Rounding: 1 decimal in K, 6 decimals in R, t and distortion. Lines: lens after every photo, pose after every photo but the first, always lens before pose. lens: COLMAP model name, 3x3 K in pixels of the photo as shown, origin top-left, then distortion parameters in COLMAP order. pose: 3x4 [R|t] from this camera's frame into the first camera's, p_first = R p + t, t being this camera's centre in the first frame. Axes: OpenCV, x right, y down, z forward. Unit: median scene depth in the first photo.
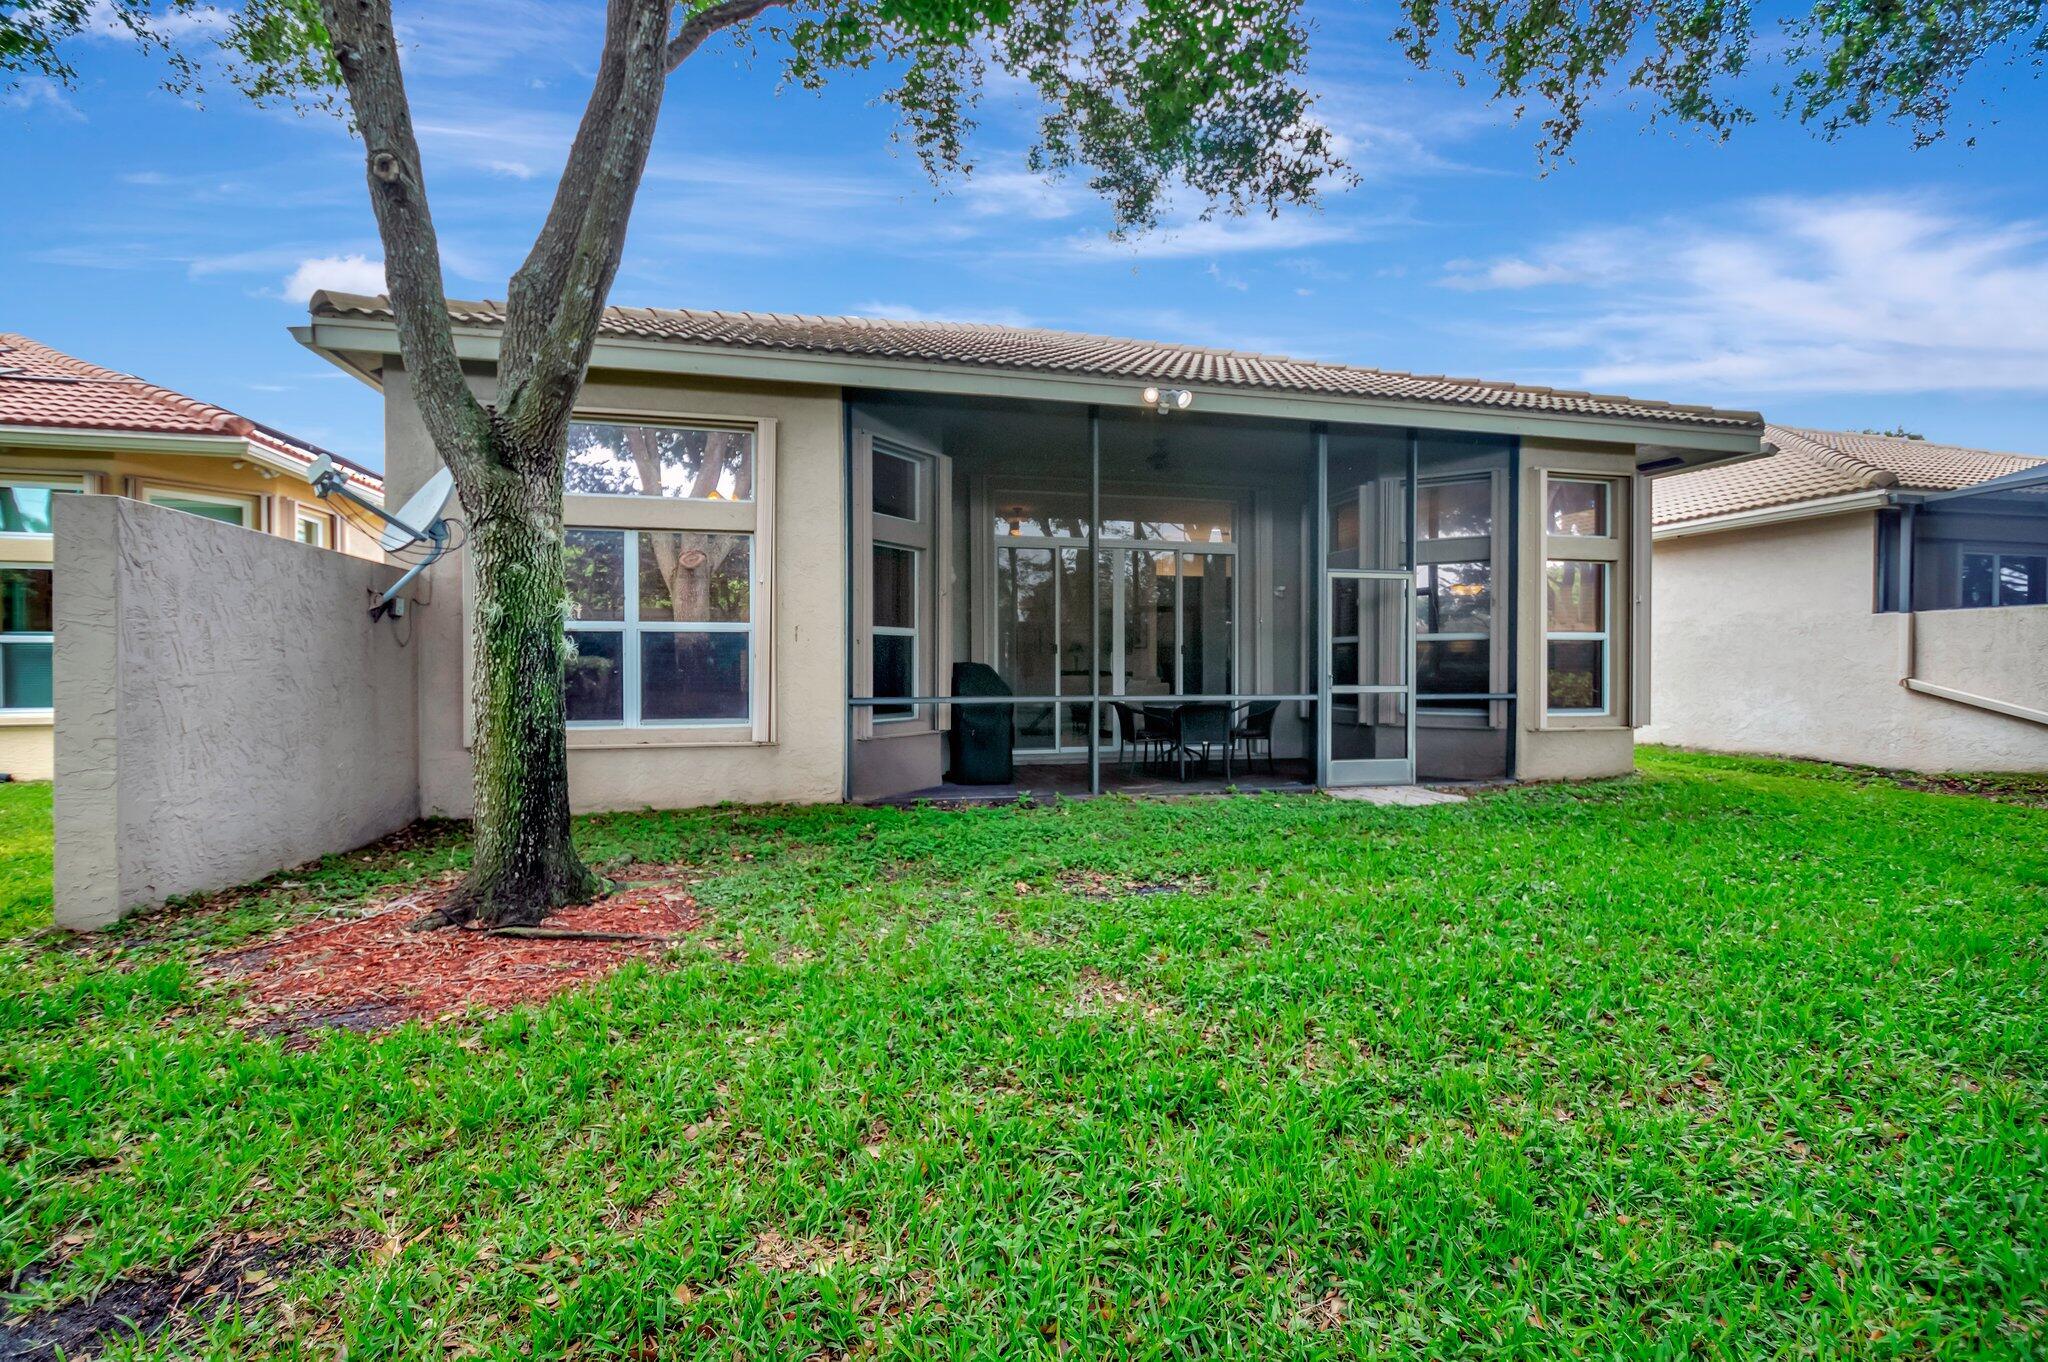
lens RADIAL K [[911.8, 0, 1021.3], [0, 911.8, 682.0], [0, 0, 1]] dist [-0.014464, -0.000073]
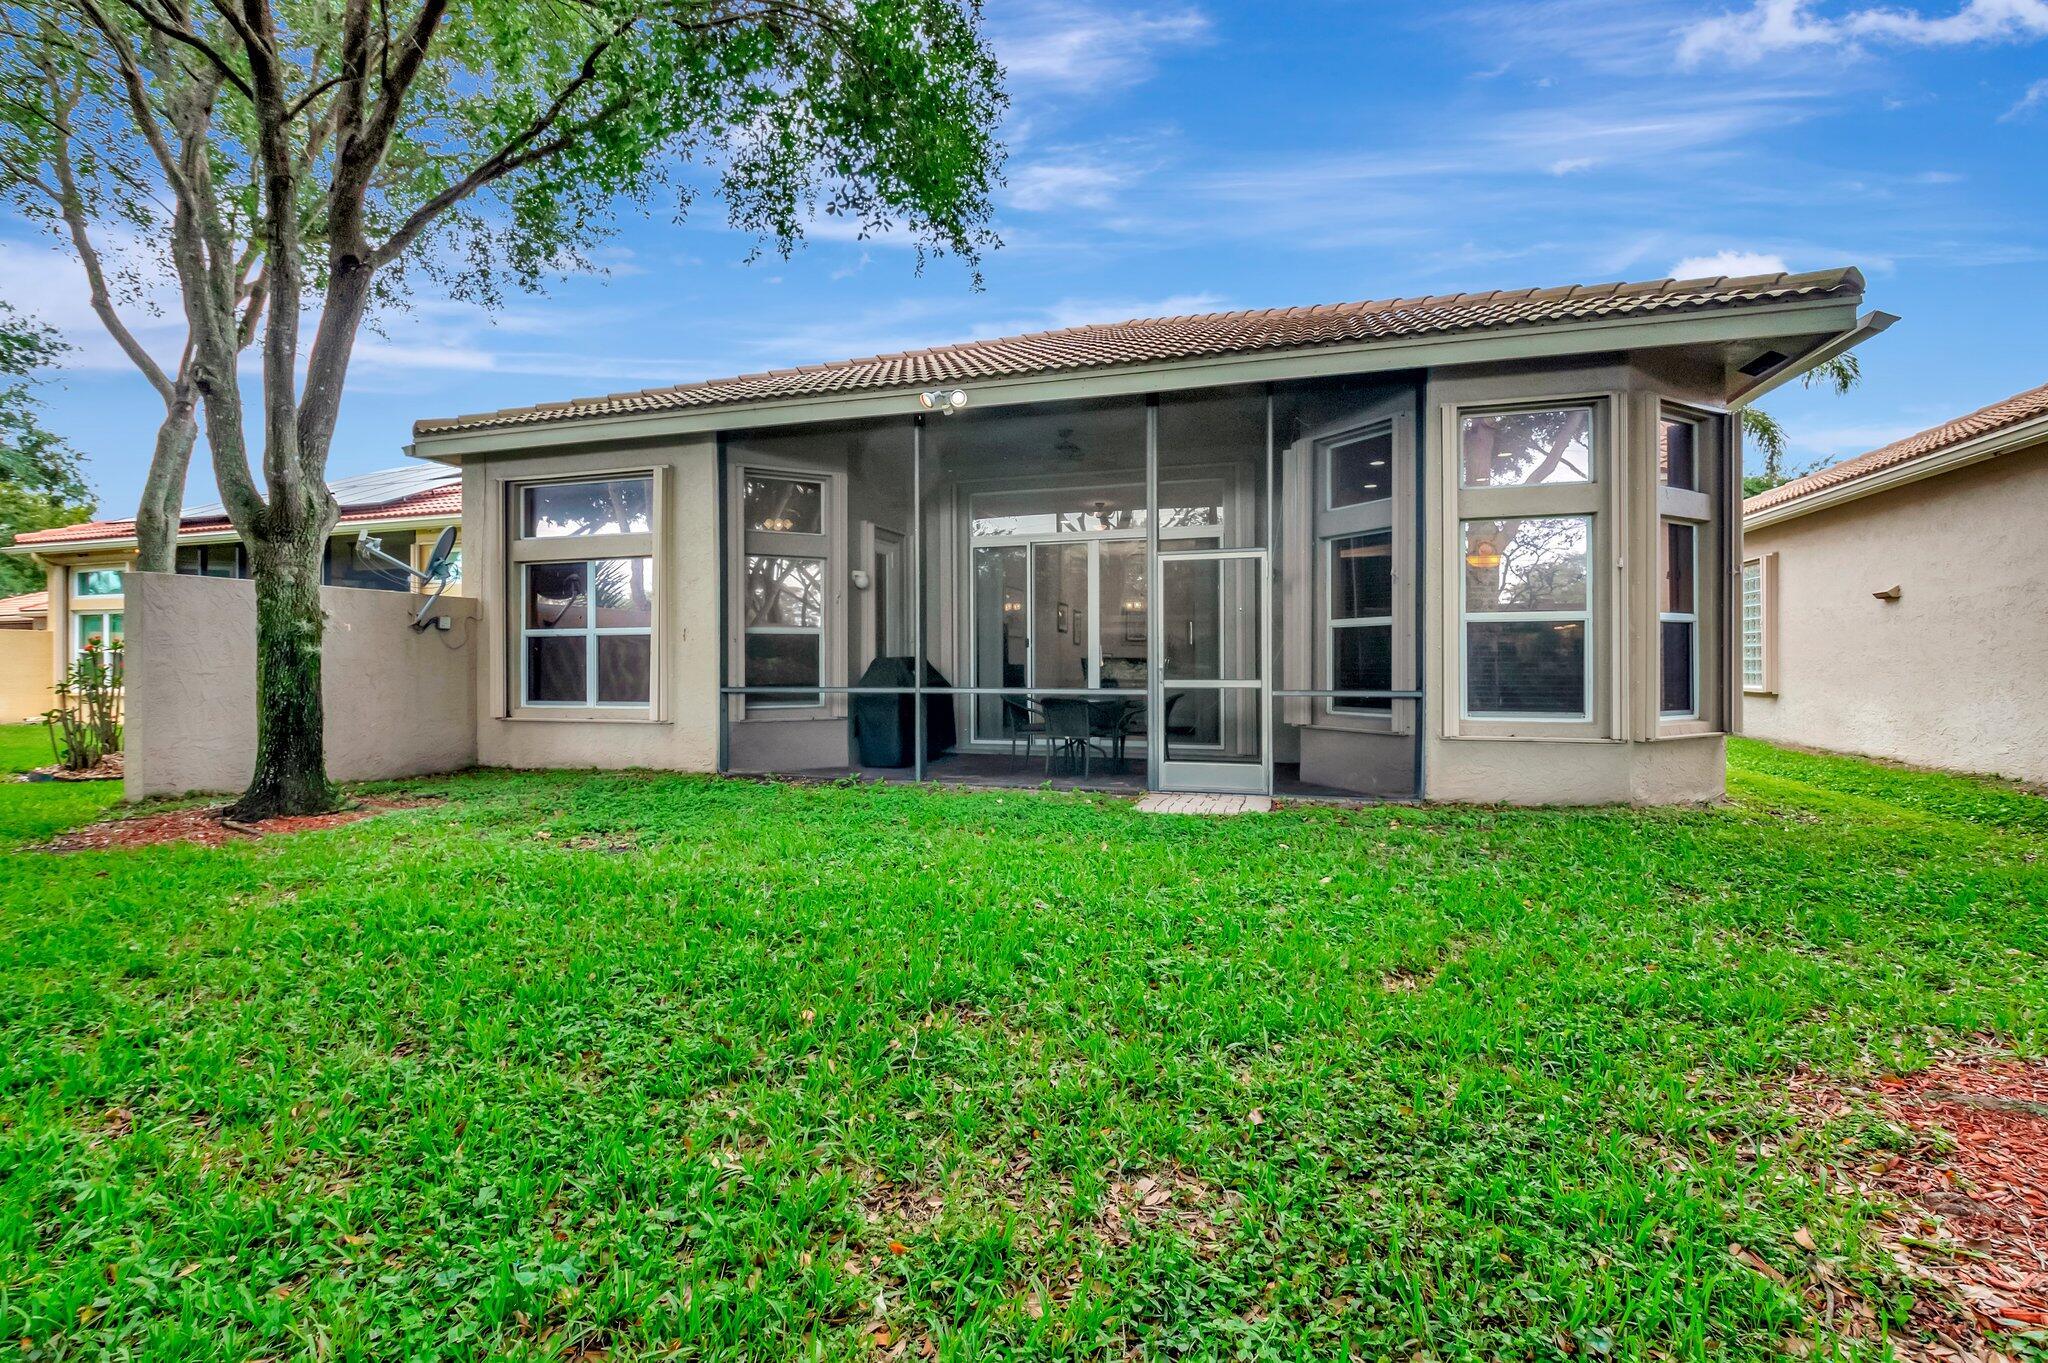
lens RADIAL K [[911.8, 0, 1018.8], [0, 911.8, 670.3], [0, 0, 1]] dist [-0.014464, -0.000073]
pose [[0.863553, -0.000238, -0.504259, 0.696877], [-0.003407, 0.999974, -0.006306, 0.001115], [0.504247, 0.007163, 0.863530, 0.142117]]
